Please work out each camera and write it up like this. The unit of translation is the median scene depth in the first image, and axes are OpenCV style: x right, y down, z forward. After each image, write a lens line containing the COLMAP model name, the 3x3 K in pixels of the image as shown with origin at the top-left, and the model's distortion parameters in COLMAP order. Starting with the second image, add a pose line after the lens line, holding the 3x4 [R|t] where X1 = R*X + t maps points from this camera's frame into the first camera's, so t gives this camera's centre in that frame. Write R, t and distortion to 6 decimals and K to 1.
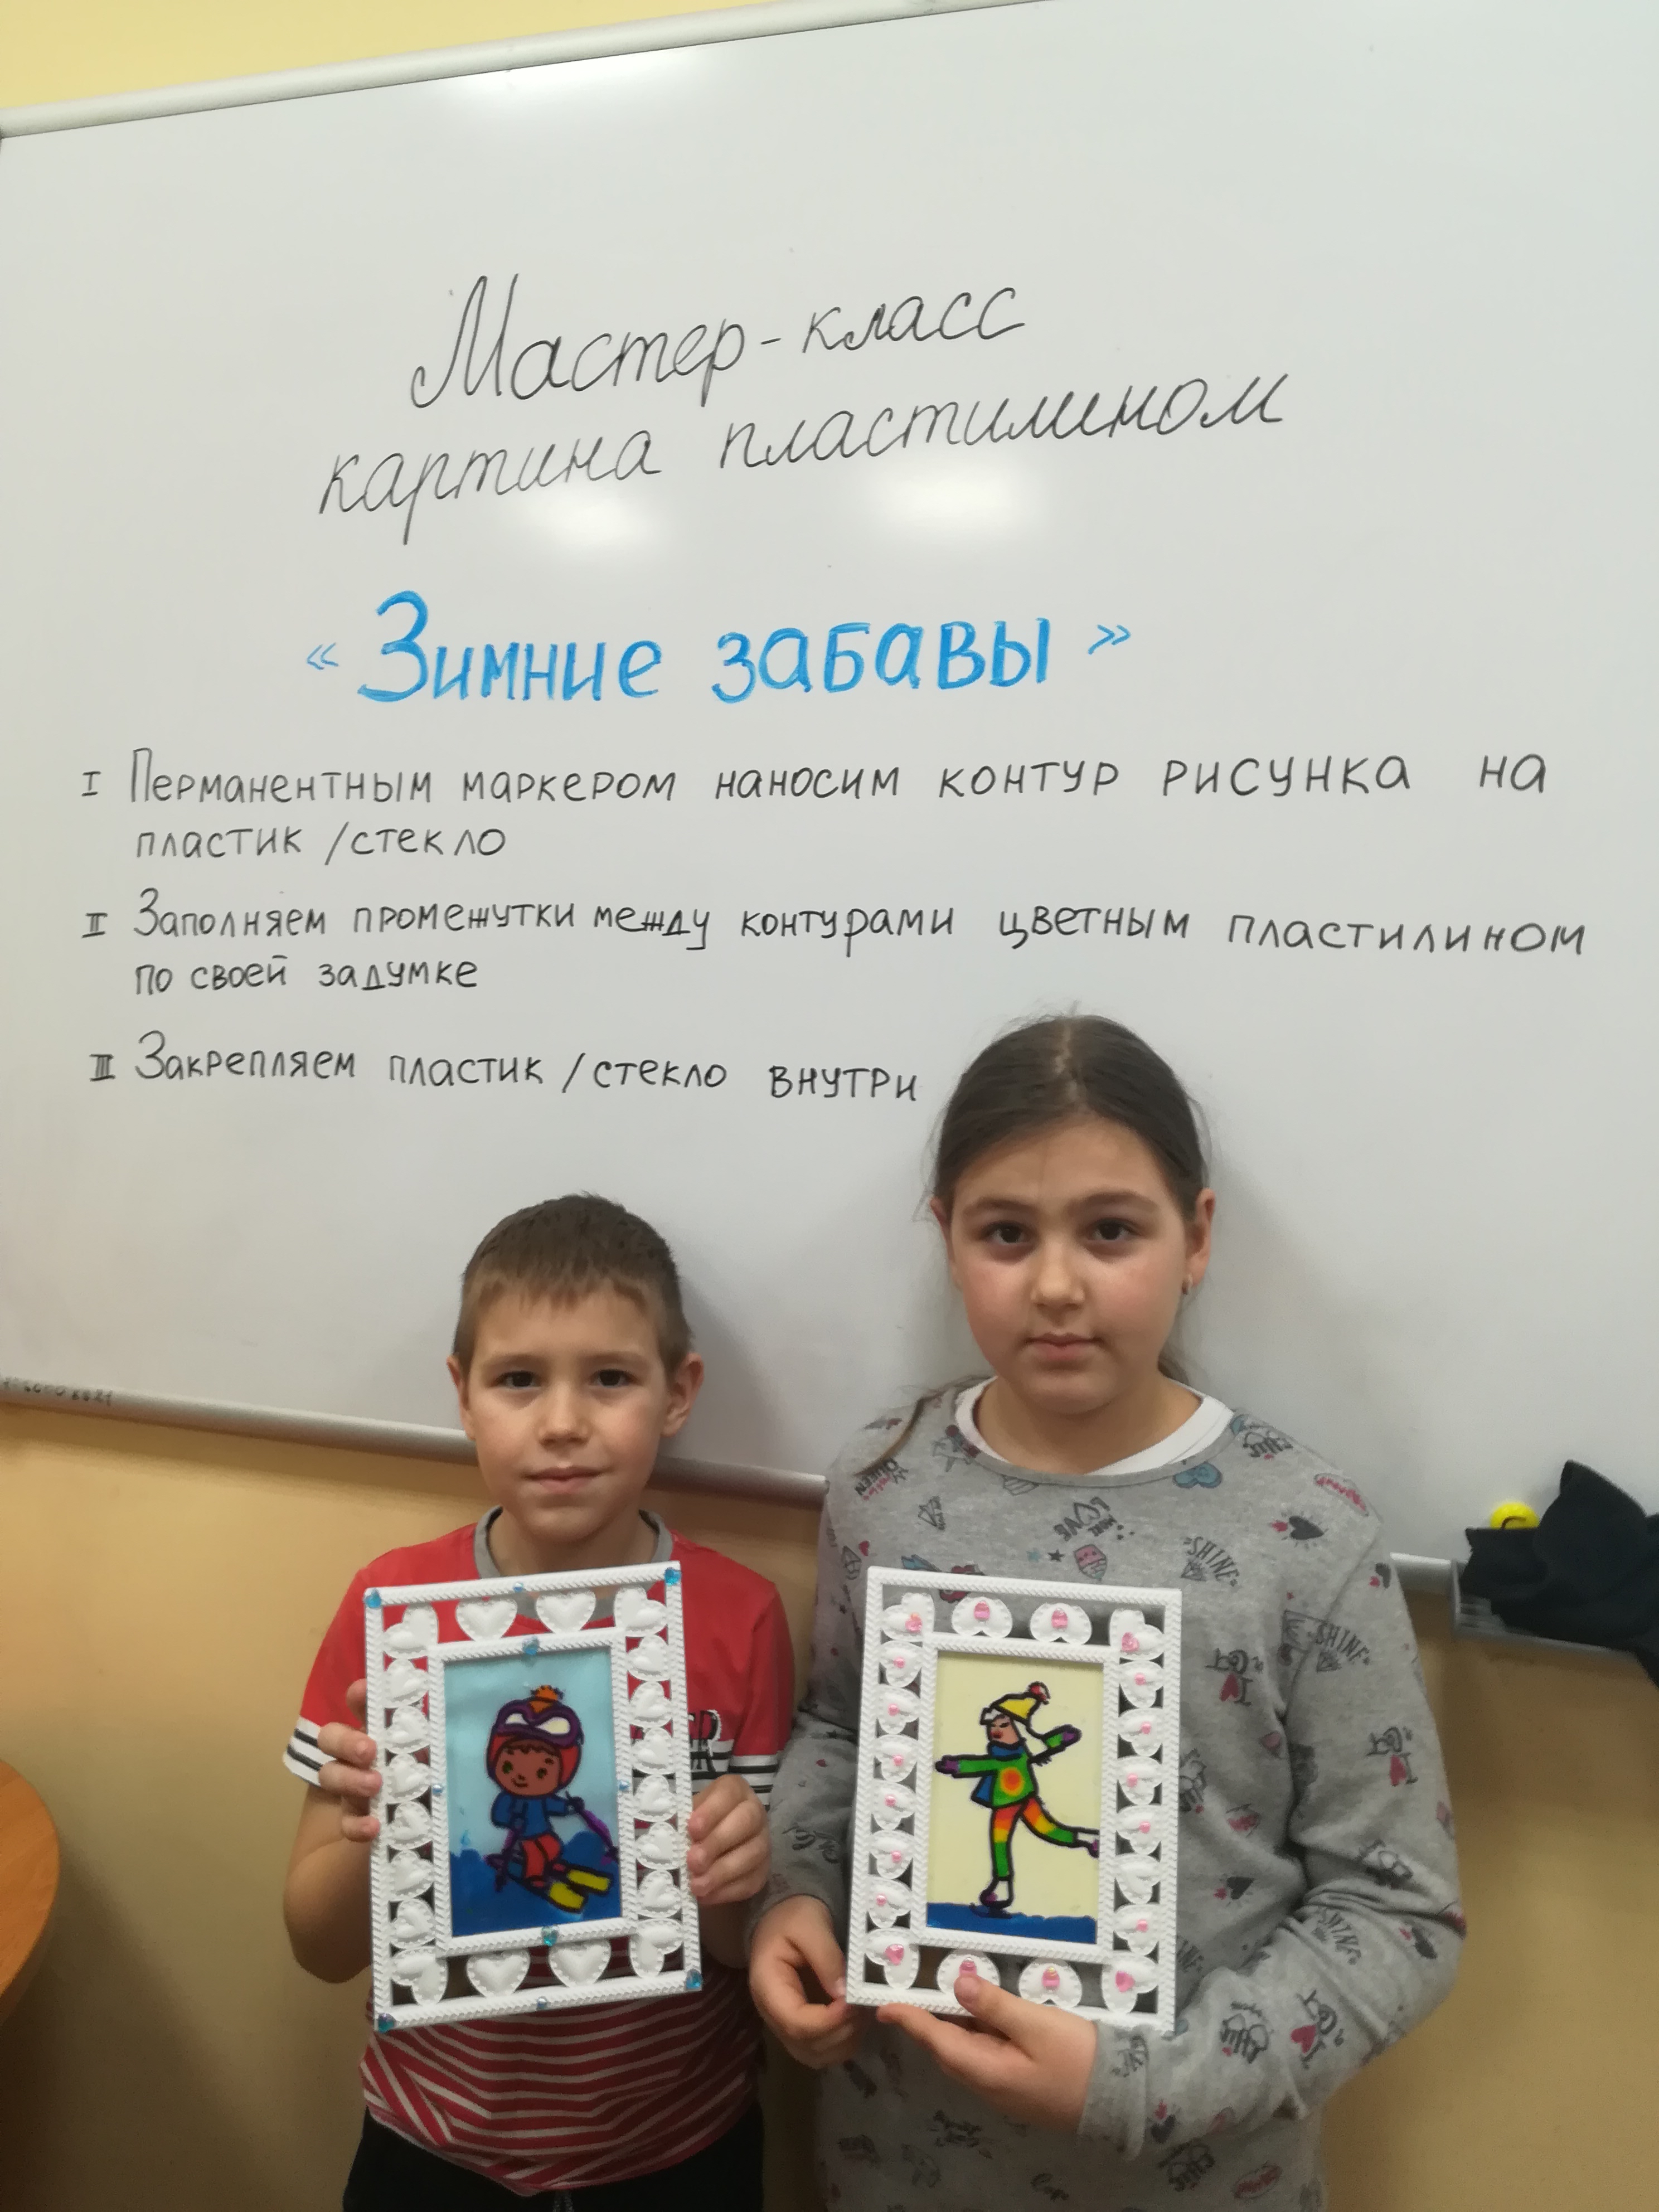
lens RADIAL K [[1757.4, 0, 786.4], [0, 1757.4, 1142.2], [0, 0, 1]] dist [0.048415, -0.064066]
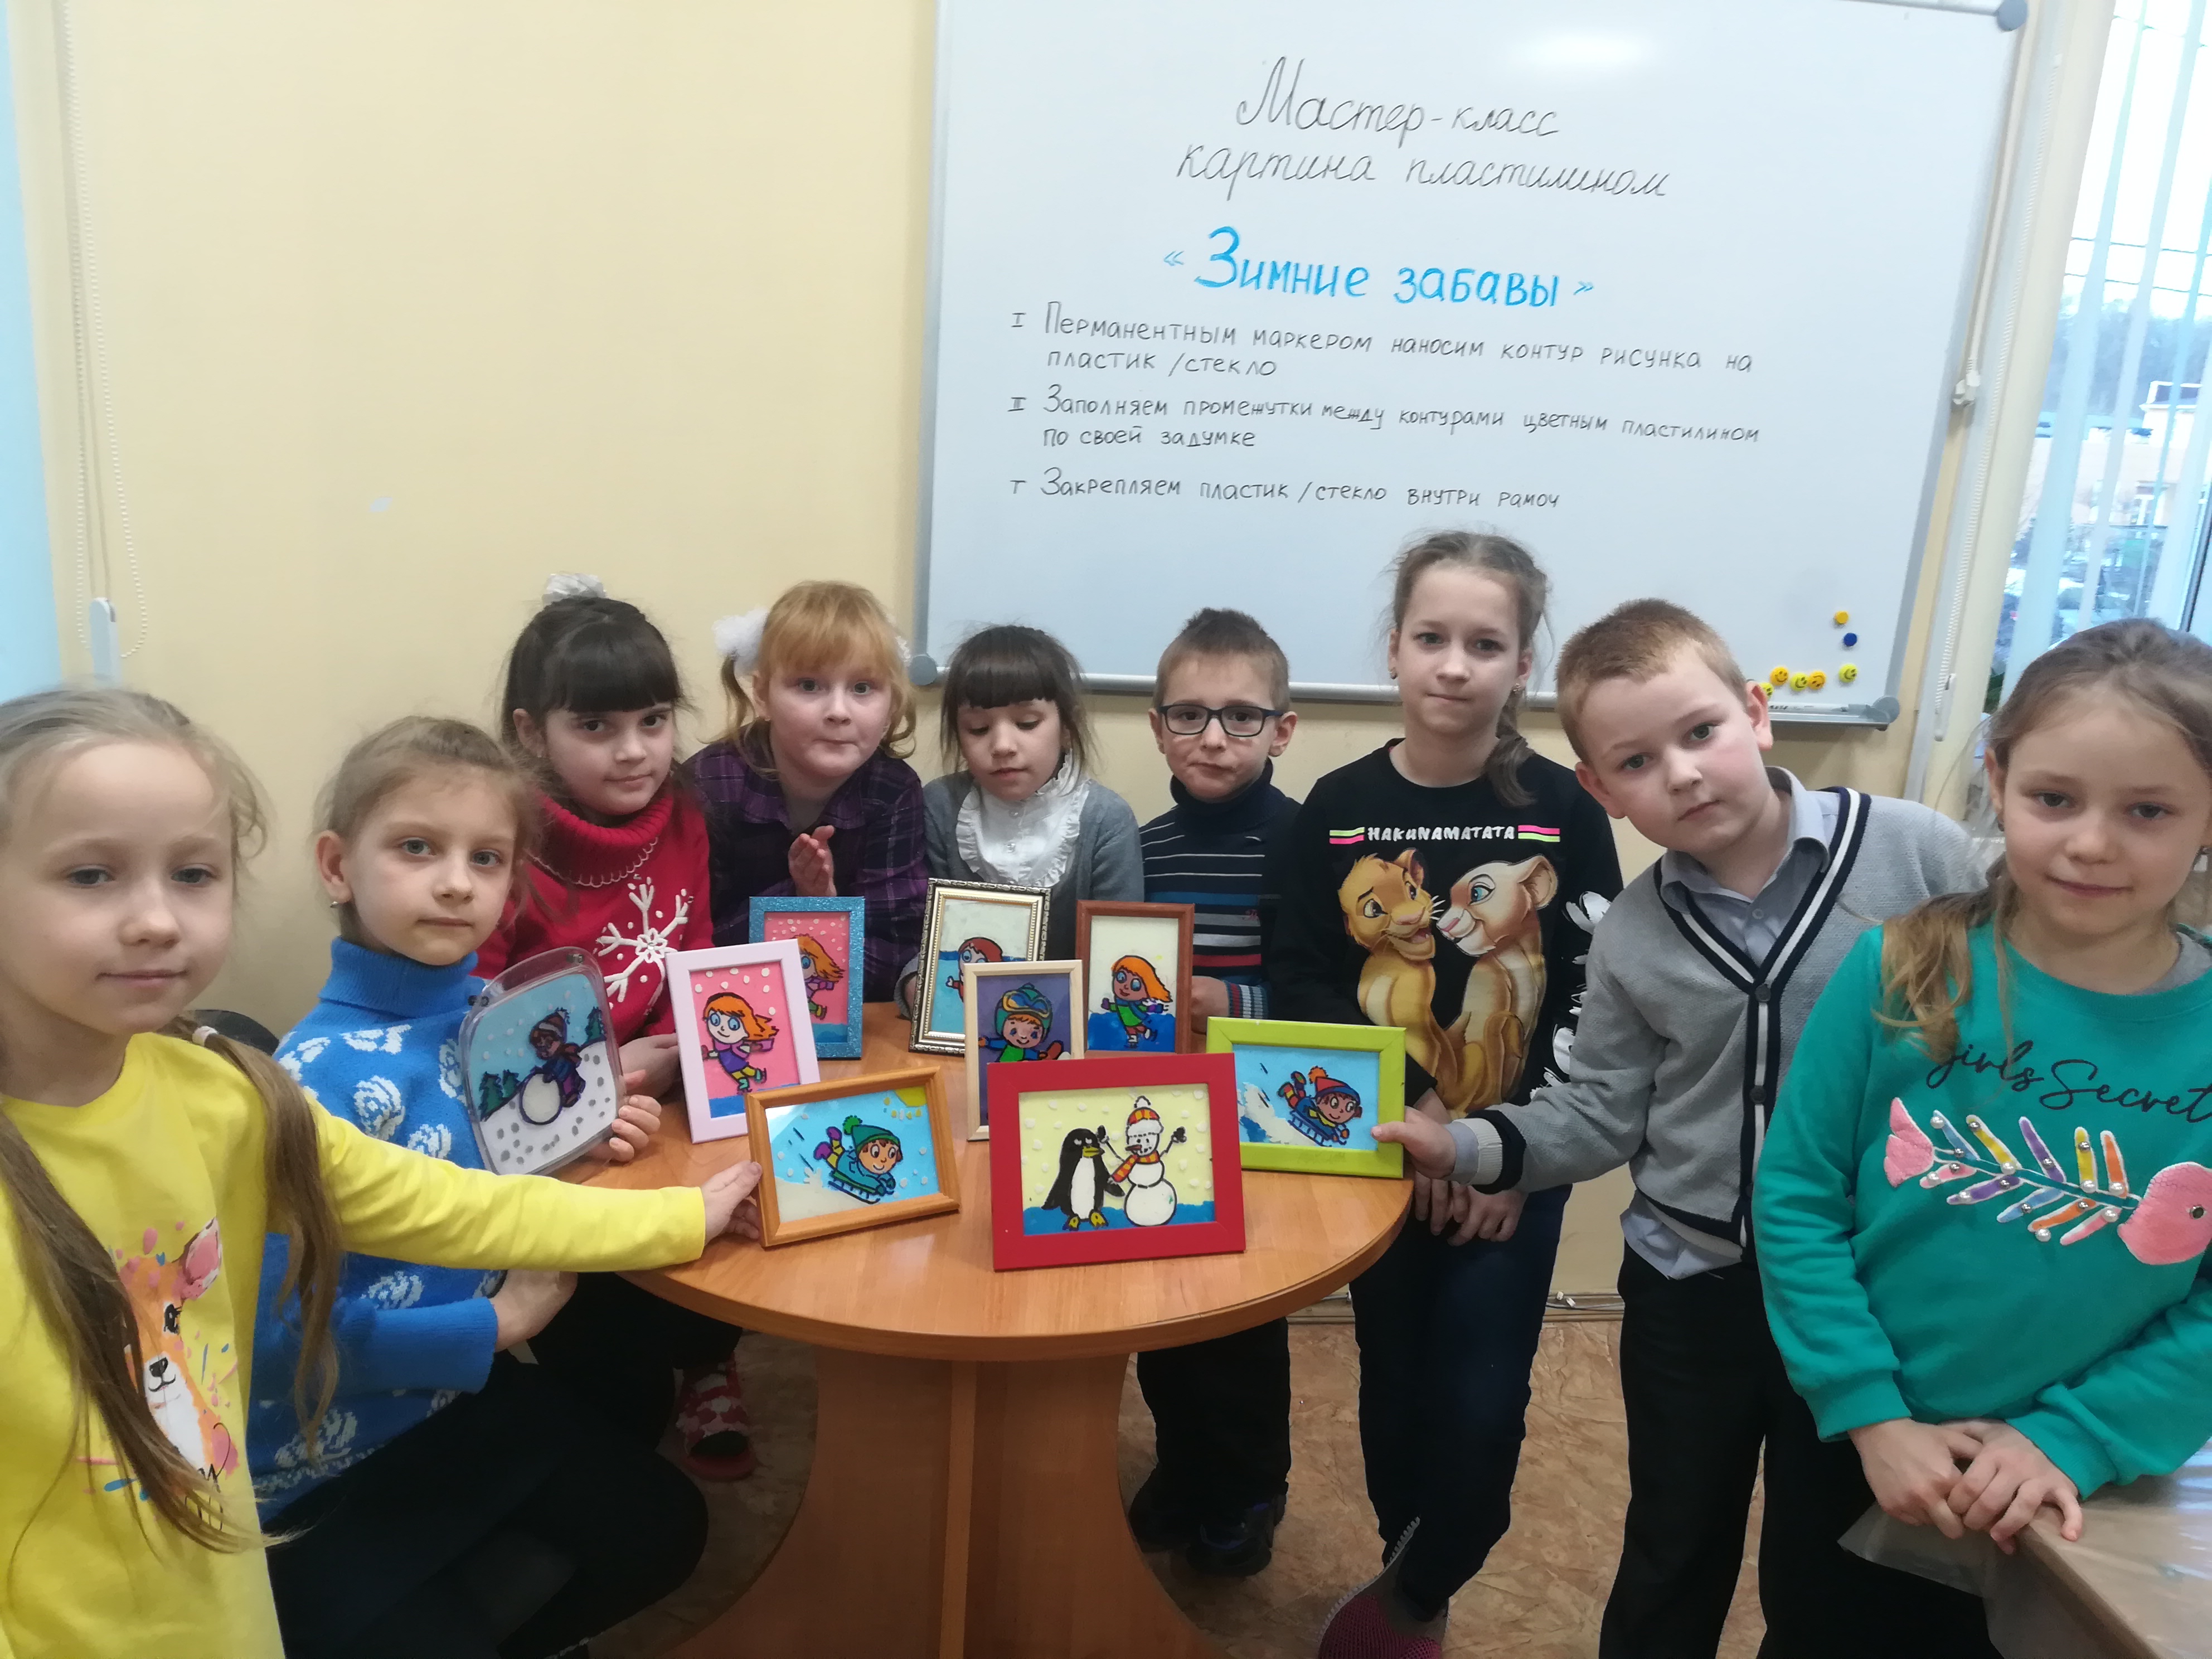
lens RADIAL K [[1757.4, 0, 1088.3], [0, 1757.4, 812.4], [0, 0, 1]] dist [0.048415, -0.064066]
pose [[0.898126, -0.093041, 0.429782, -1.238319], [0.006784, 0.980175, 0.198017, -0.081525], [-0.439685, -0.174929, 0.880952, -0.689743]]
